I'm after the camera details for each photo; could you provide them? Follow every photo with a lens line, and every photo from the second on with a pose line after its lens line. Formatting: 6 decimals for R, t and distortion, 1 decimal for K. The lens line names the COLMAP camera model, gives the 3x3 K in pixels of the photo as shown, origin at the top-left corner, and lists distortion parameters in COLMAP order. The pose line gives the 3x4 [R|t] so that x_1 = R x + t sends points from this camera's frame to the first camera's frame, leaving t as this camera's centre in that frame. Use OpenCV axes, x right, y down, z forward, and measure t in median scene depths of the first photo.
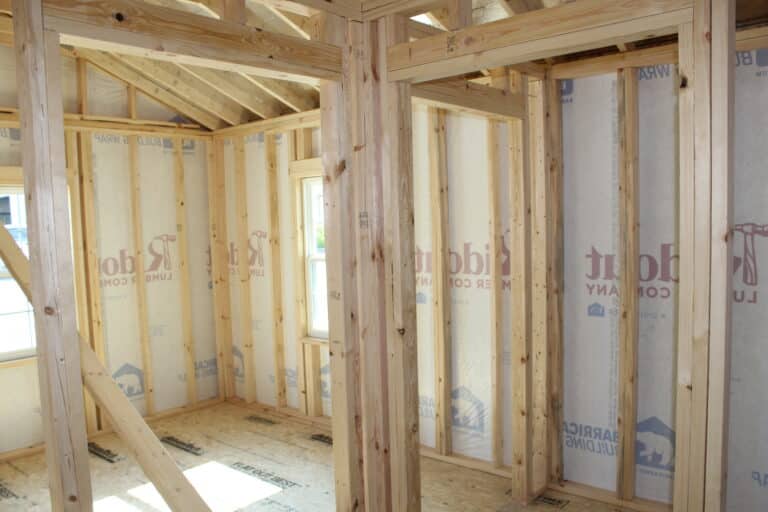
lens RADIAL K [[645.7, 0, 383.7], [0, 645.7, 276.4], [0, 0, 1]] dist [-0.165271, 0.167862]
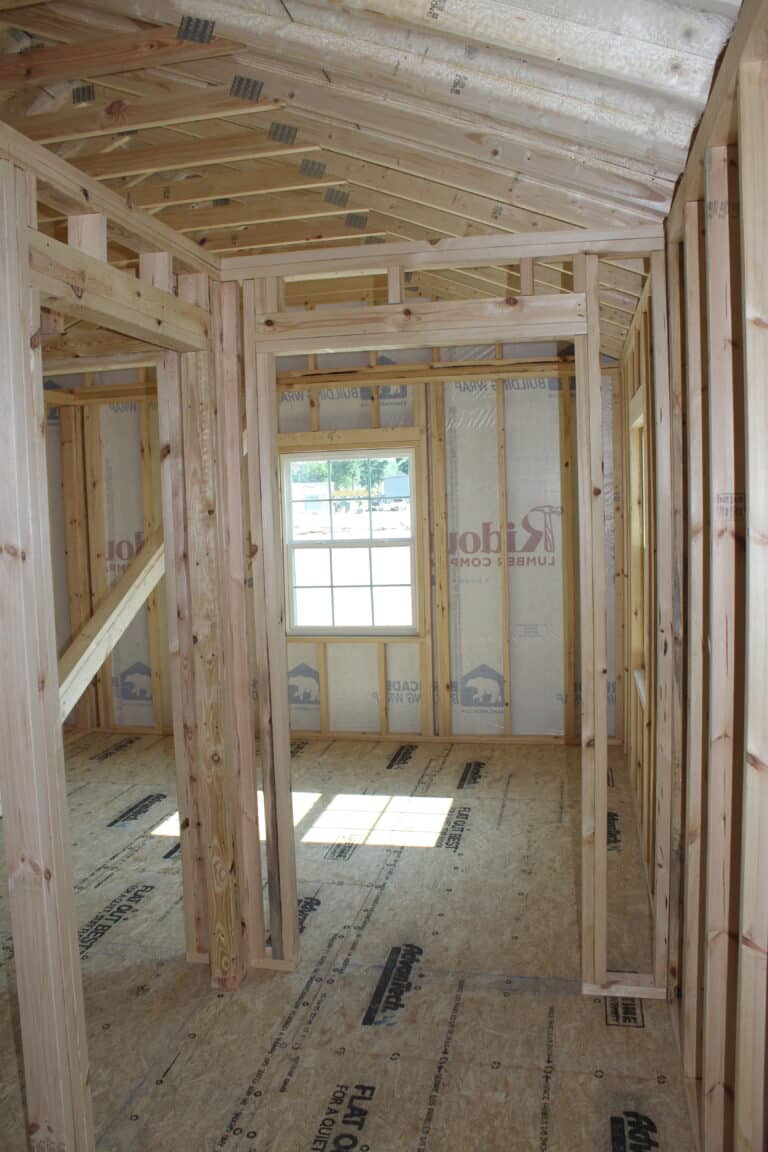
lens RADIAL K [[955.4, 0, 375.7], [0, 955.4, 576.9], [0, 0, 1]] dist [-0.159965, 0.135364]
pose [[0.484205, 0.084980, -0.870818, 0.608170], [-0.067341, 0.995940, 0.059746, -0.038563], [0.872359, 0.029713, 0.487962, 0.300394]]
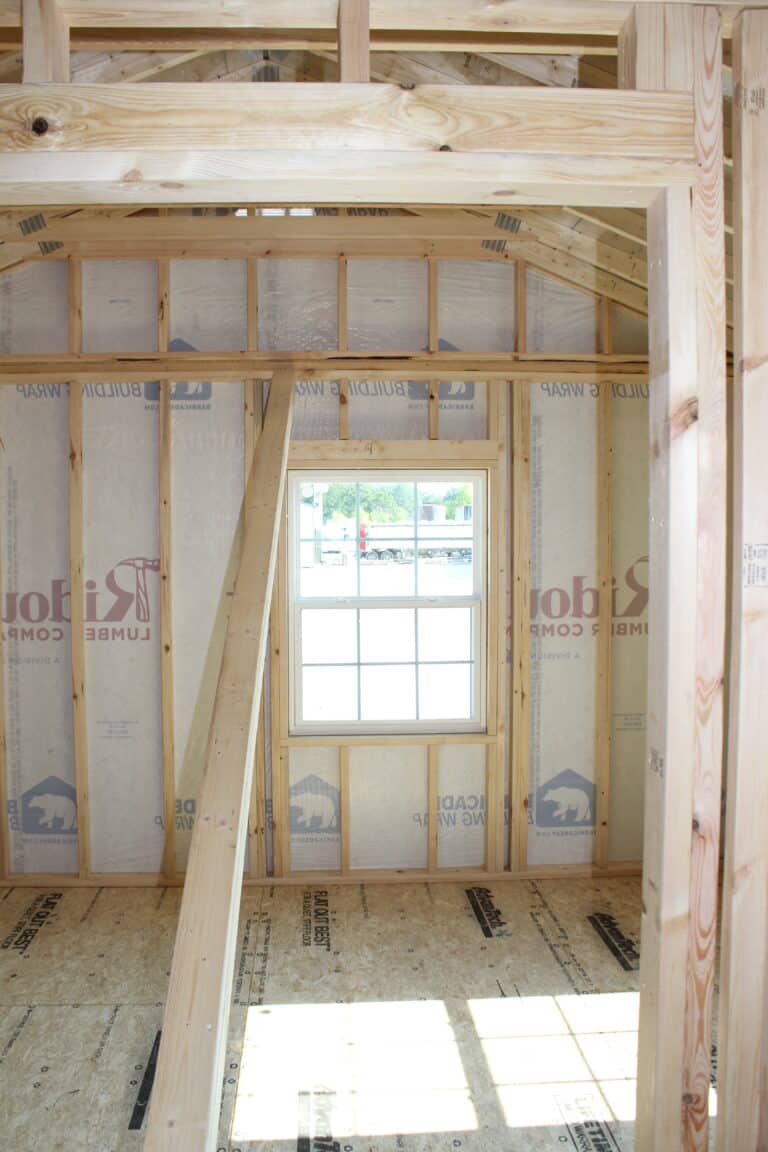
lens RADIAL K [[955.4, 0, 375.7], [0, 955.4, 576.9], [0, 0, 1]] dist [-0.159965, 0.135364]
pose [[0.693302, 0.055729, -0.718489, 0.094818], [-0.085130, 0.996358, -0.004864, -0.022577], [0.715601, 0.064537, 0.695521, 0.261032]]
